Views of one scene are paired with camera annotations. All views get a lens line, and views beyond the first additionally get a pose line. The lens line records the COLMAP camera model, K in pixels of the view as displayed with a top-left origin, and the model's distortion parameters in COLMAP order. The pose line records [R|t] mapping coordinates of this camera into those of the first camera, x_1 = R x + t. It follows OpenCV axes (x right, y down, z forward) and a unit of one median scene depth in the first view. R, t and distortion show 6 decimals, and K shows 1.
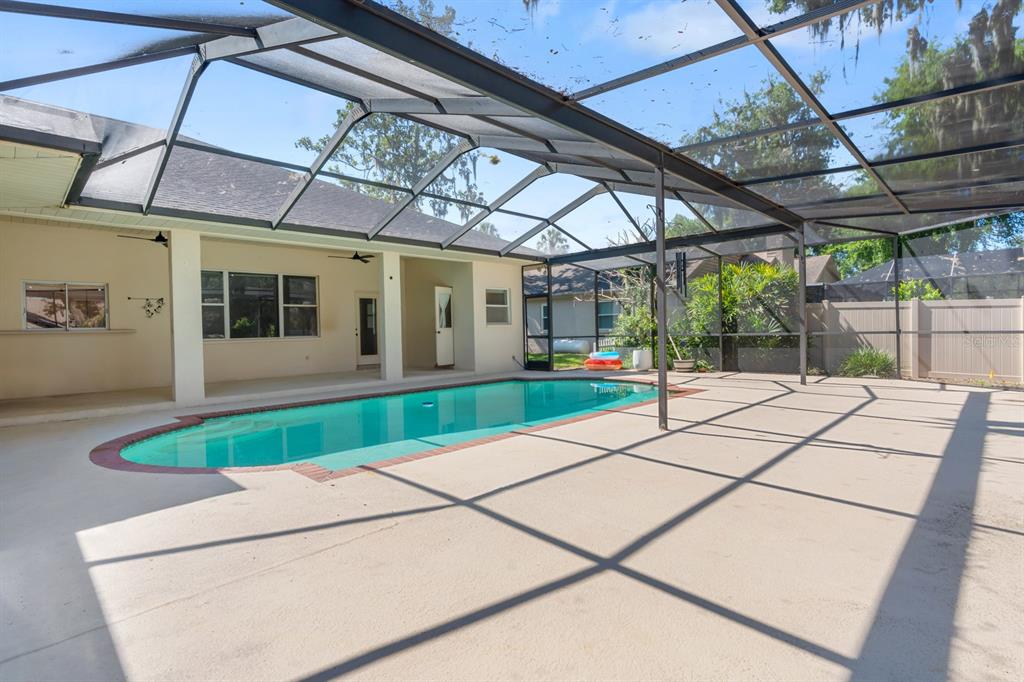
lens RADIAL K [[499.1, 0, 512.0], [0, 499.1, 341.0], [0, 0, 1]] dist [-0.002528, -0.000103]
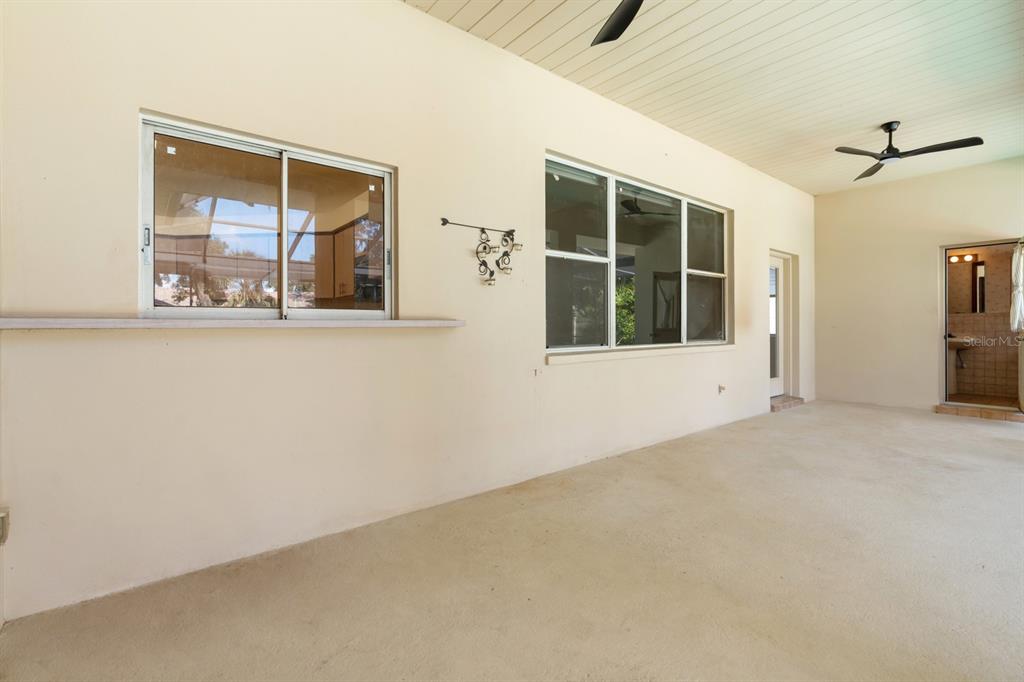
lens RADIAL K [[465.1, 0, 513.8], [0, 465.1, 332.0], [0, 0, 1]] dist [0.000526, 0.000197]
pose [[0.994213, 0.023473, -0.104829, -0.540053], [-0.024223, 0.999689, -0.005889, -0.011038], [0.104658, 0.008394, 0.994473, 0.551733]]
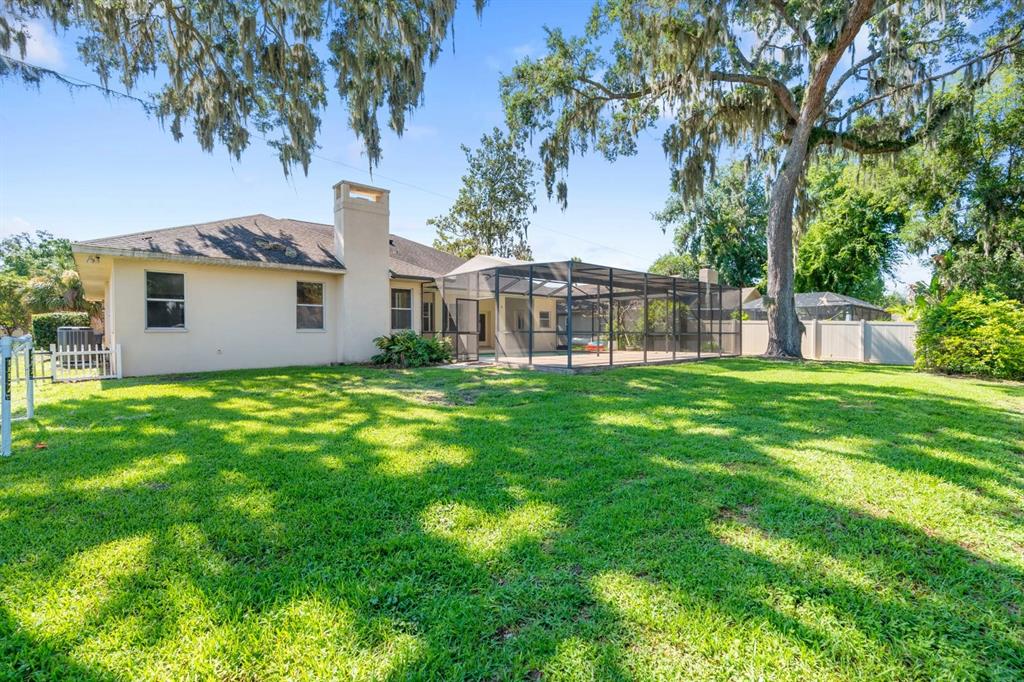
lens RADIAL K [[458.9, 0, 512.0], [0, 458.9, 341.0], [0, 0, 1]] dist [-0.001245, -0.000025]
pose [[0.998303, 0.022534, -0.053704, -0.062936], [-0.022928, 0.999715, -0.006724, 0.042083], [0.053537, 0.007944, 0.998534, -0.991354]]
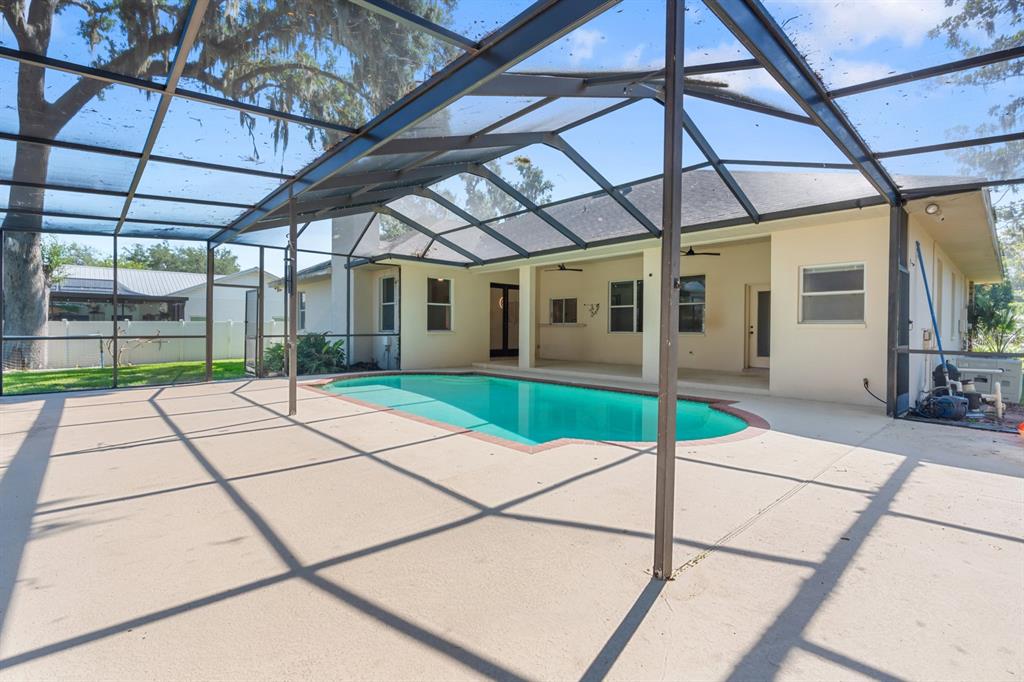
lens RADIAL K [[465.1, 0, 513.8], [0, 465.1, 332.0], [0, 0, 1]] dist [0.000526, 0.000197]
pose [[-0.056349, 0.029140, -0.997986, 0.583177], [-0.026291, 0.999184, 0.030659, -0.030005], [0.998065, 0.027966, -0.055537, 0.670804]]
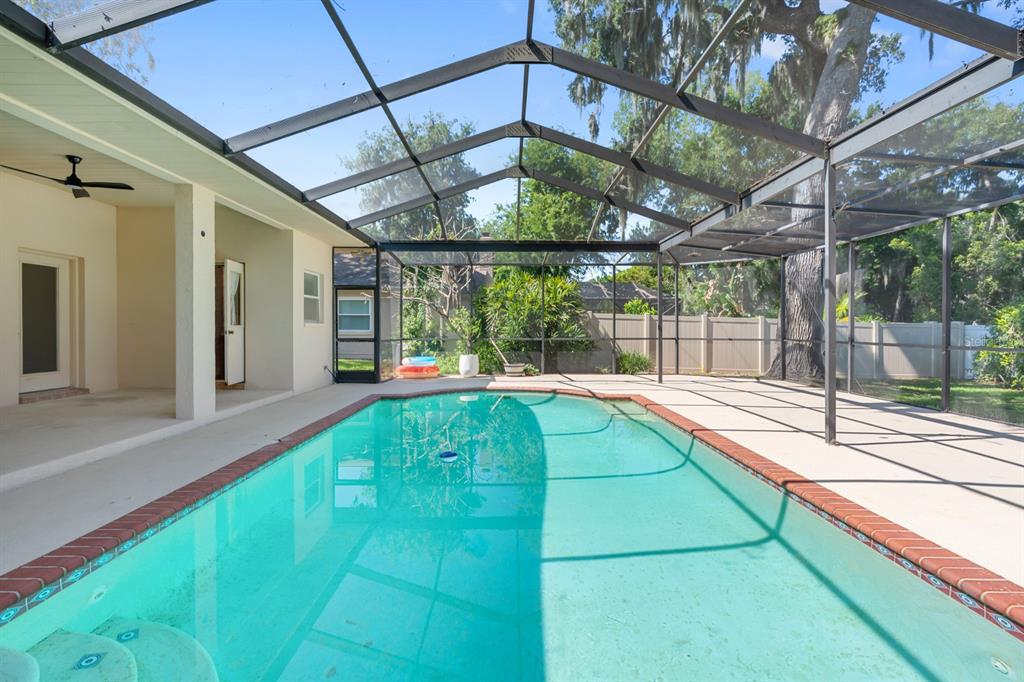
lens RADIAL K [[465.1, 0, 513.8], [0, 465.1, 332.0], [0, 0, 1]] dist [0.000526, 0.000197]
pose [[0.707311, 0.017049, 0.706697, -0.308611], [-0.001322, 0.999739, -0.022796, -0.004889], [-0.706901, 0.015190, 0.707149, 0.331946]]
